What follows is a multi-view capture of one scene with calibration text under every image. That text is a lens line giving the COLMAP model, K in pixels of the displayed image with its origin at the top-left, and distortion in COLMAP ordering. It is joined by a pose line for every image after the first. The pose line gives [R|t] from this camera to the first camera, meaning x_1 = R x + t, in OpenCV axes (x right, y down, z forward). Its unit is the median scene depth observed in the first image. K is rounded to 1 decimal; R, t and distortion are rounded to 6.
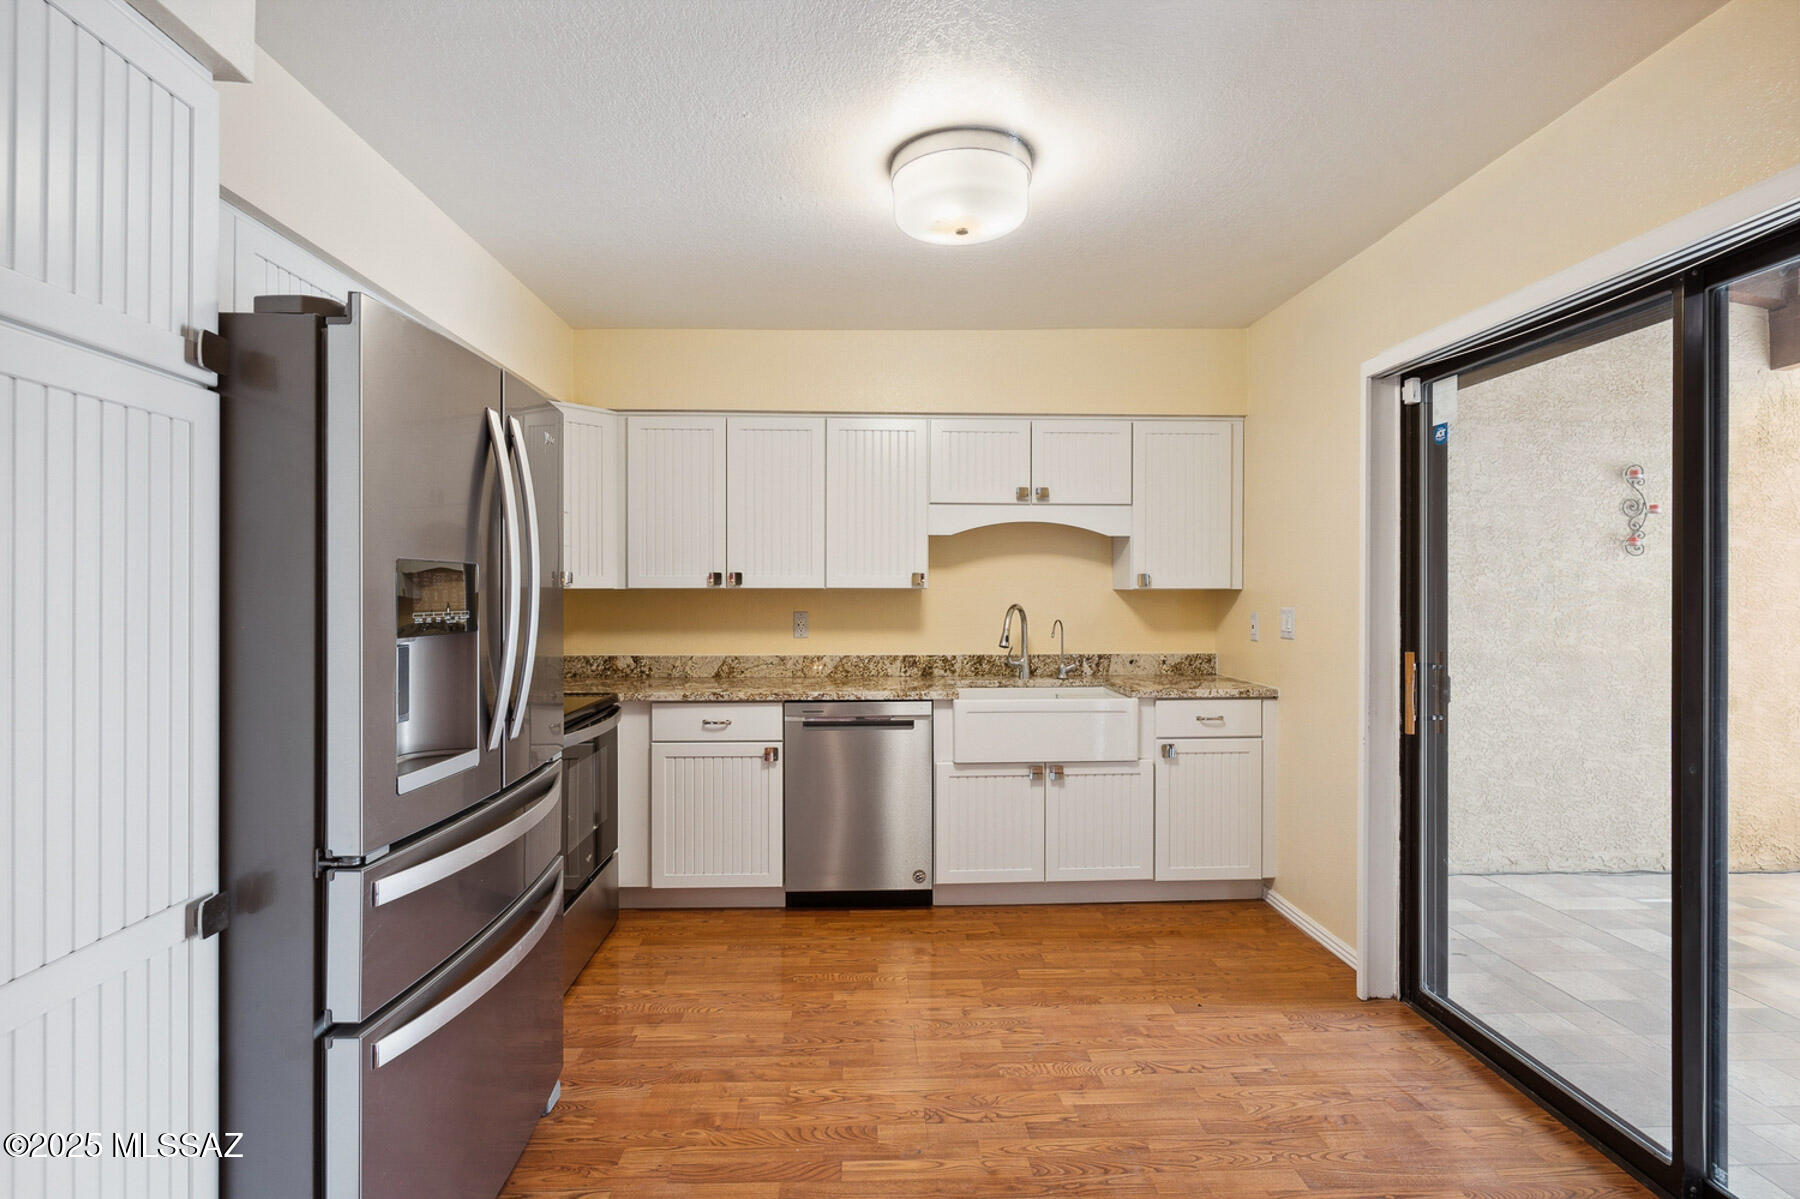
lens RADIAL K [[853.3, 0, 899.3], [0, 853.3, 604.8], [0, 0, 1]] dist [0.001572, 0.000203]
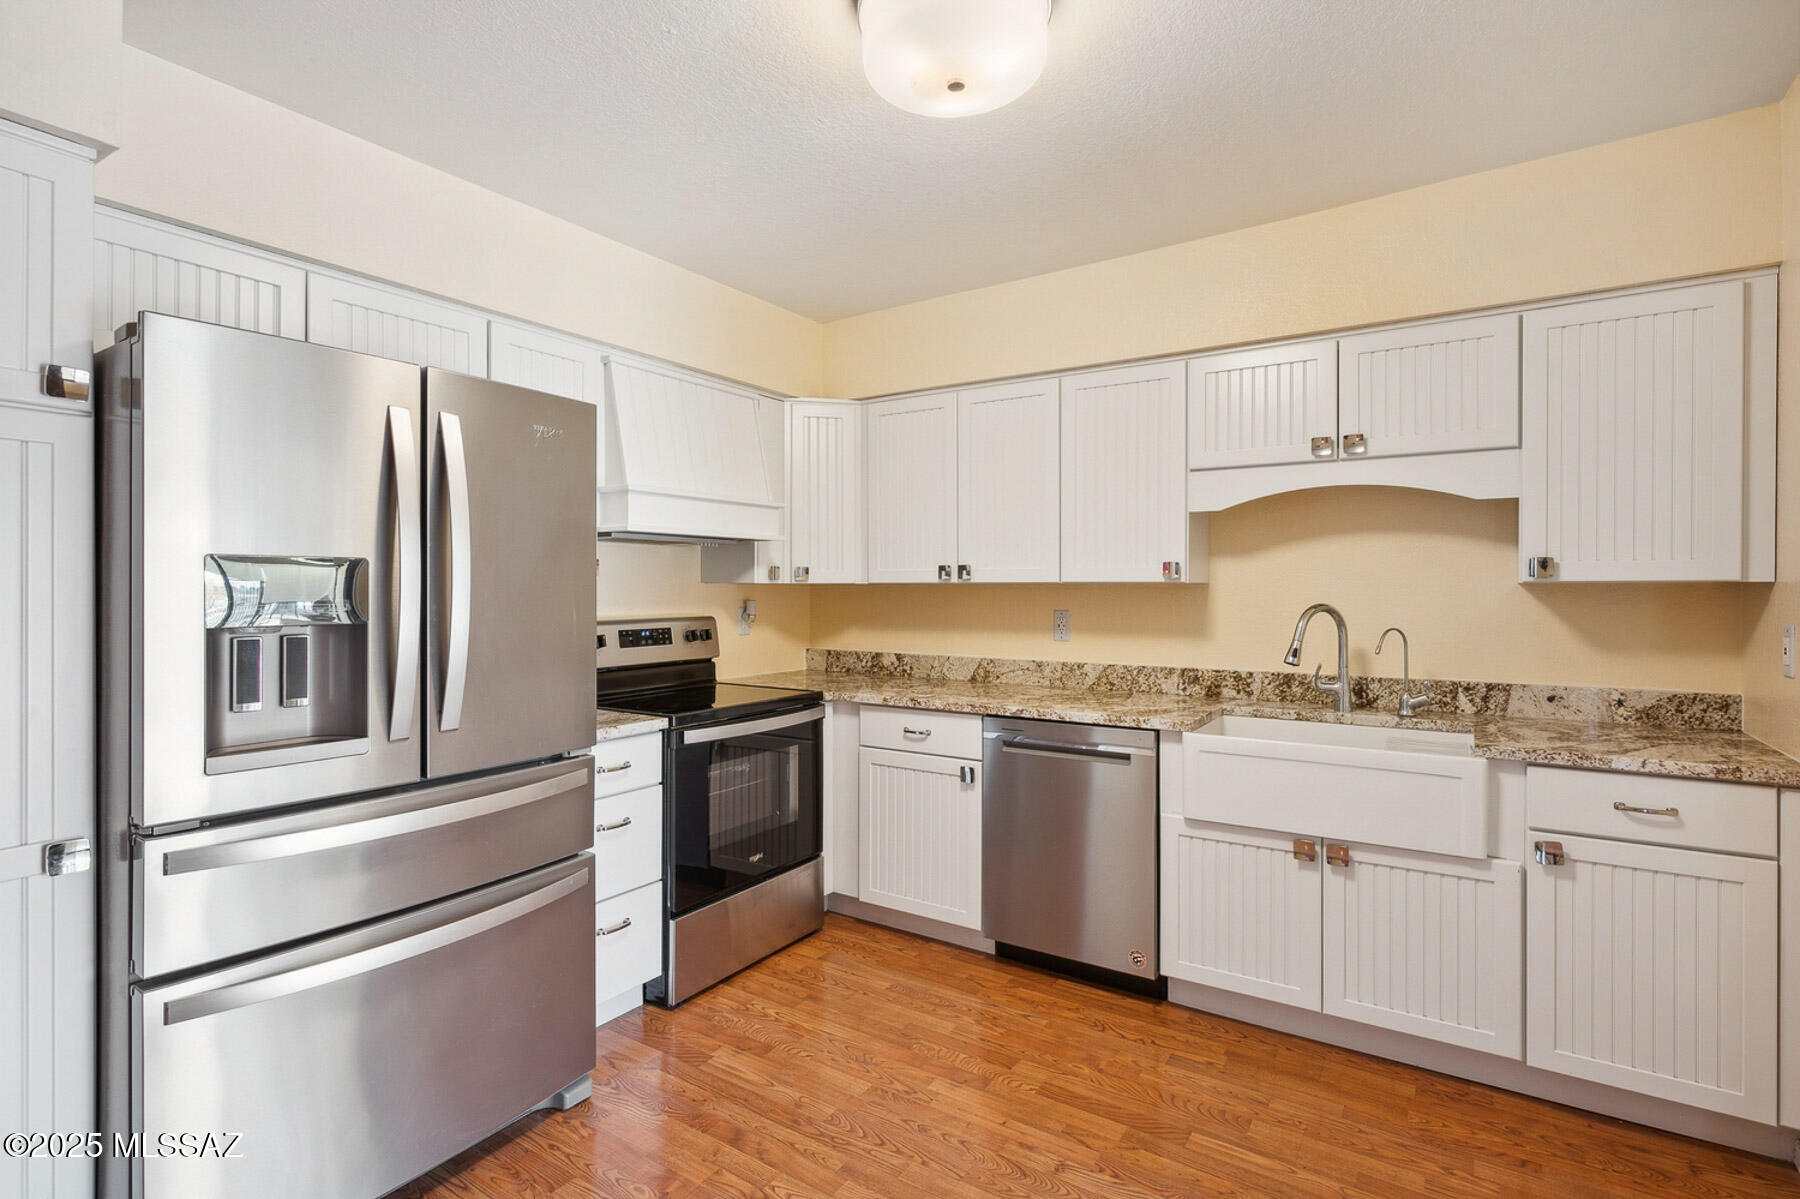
lens RADIAL K [[860.0, 0, 900.0], [0, 860.0, 599.5], [0, 0, 1]] dist [0.004842, 0.000481]
pose [[0.814341, 0.007953, -0.580333, 0.275627], [-0.008630, 0.999961, 0.001595, -0.002805], [0.580323, 0.003709, 0.814378, 0.230858]]
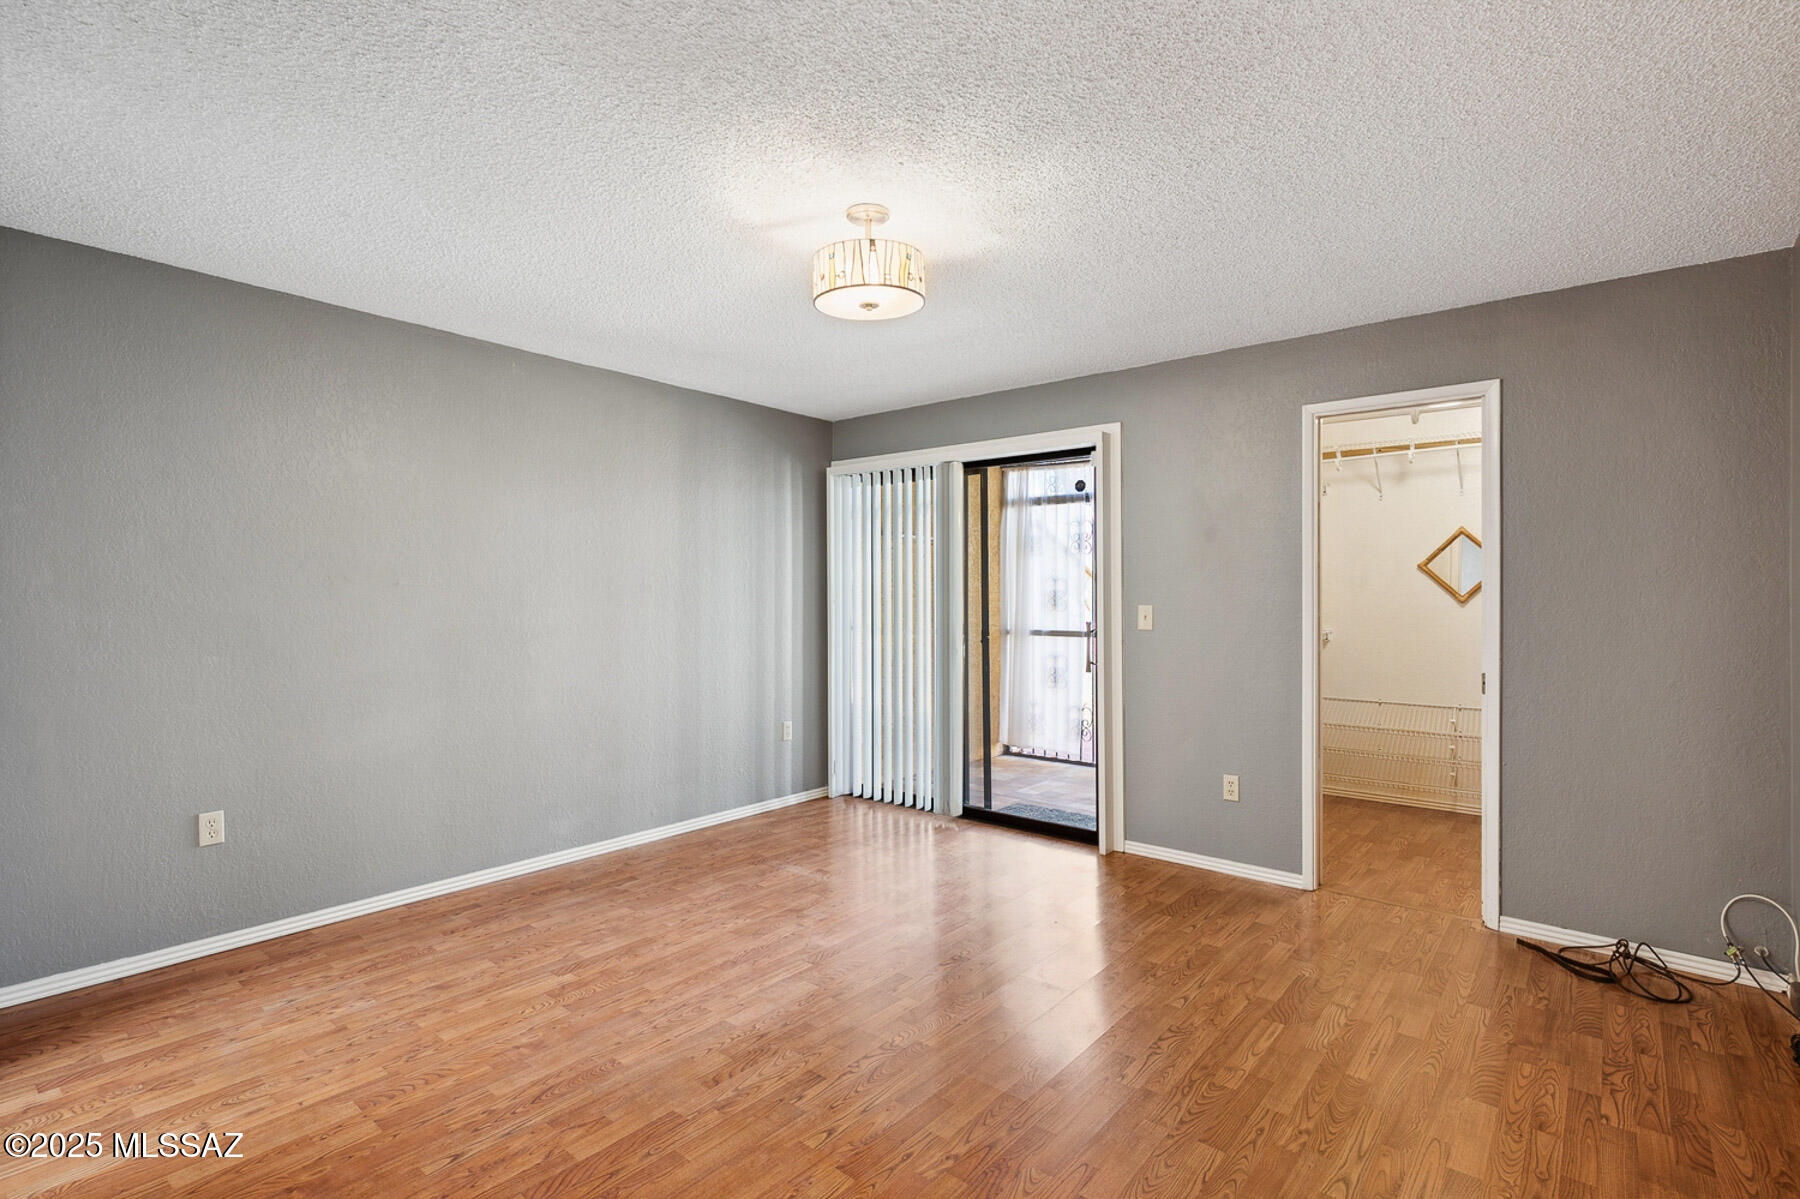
lens RADIAL K [[860.0, 0, 900.0], [0, 860.0, 599.5], [0, 0, 1]] dist [0.004842, 0.000481]
pose [[-0.669930, 0.001955, -0.742422, 0.169632], [-0.003977, 0.999973, 0.006221, -0.008124], [0.742413, 0.007120, -0.669904, 1.424810]]
